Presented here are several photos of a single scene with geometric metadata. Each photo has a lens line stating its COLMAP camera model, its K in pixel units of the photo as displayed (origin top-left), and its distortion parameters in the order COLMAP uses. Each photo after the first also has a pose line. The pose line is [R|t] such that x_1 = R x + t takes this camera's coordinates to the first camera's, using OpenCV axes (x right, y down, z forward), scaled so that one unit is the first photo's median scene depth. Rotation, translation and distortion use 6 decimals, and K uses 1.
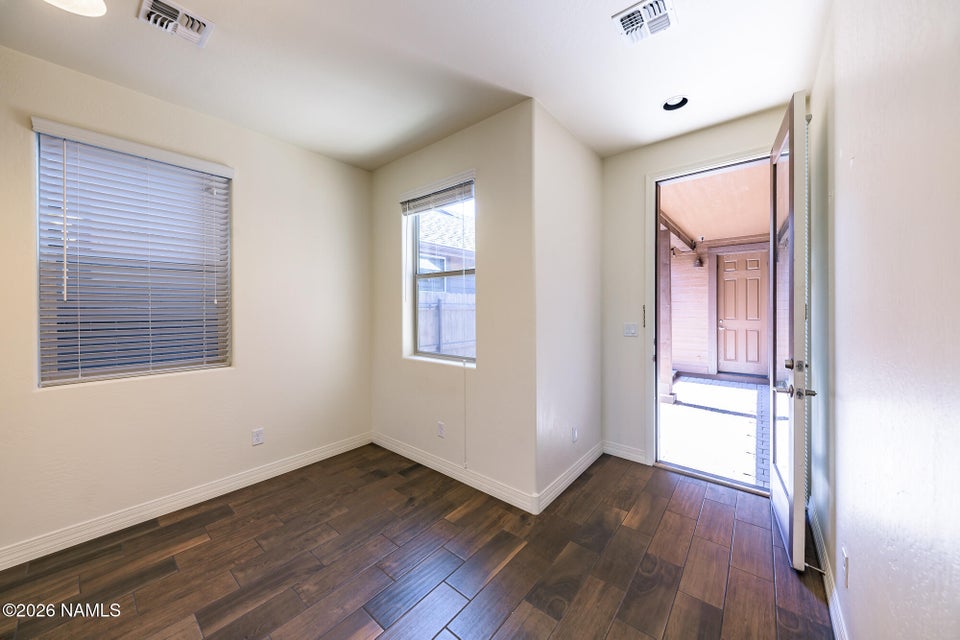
lens RADIAL K [[334.4, 0, 483.1], [0, 334.4, 313.1], [0, 0, 1]] dist [0.000899, -0.000308]
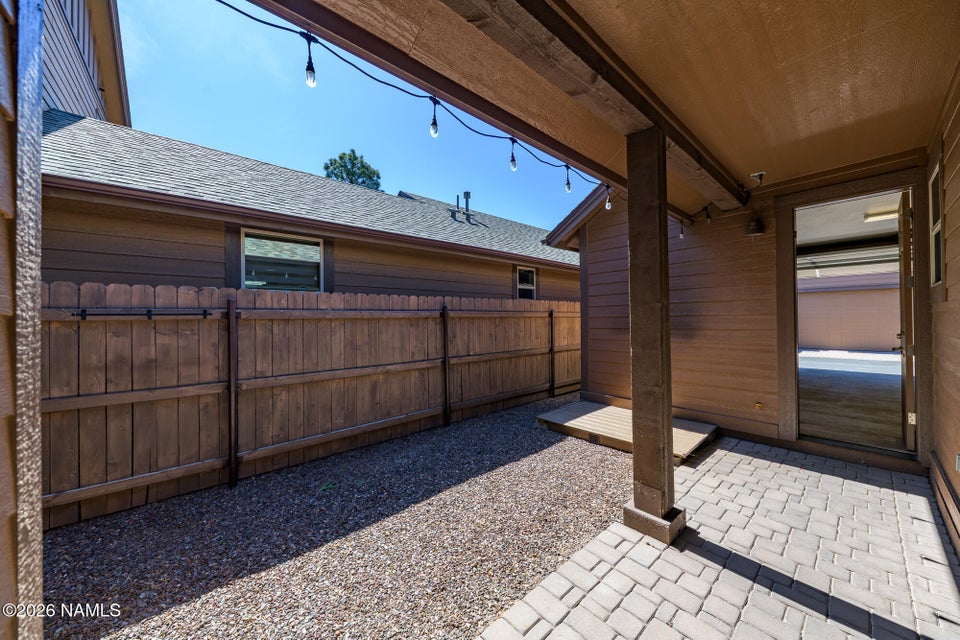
lens RADIAL K [[334.4, 0, 481.8], [0, 334.4, 317.3], [0, 0, 1]] dist [0.000899, -0.000308]
pose [[0.986904, -0.005789, -0.161205, 0.304132], [0.004344, 0.999947, -0.009312, -0.004584], [0.161250, 0.008490, 0.986877, 0.412472]]
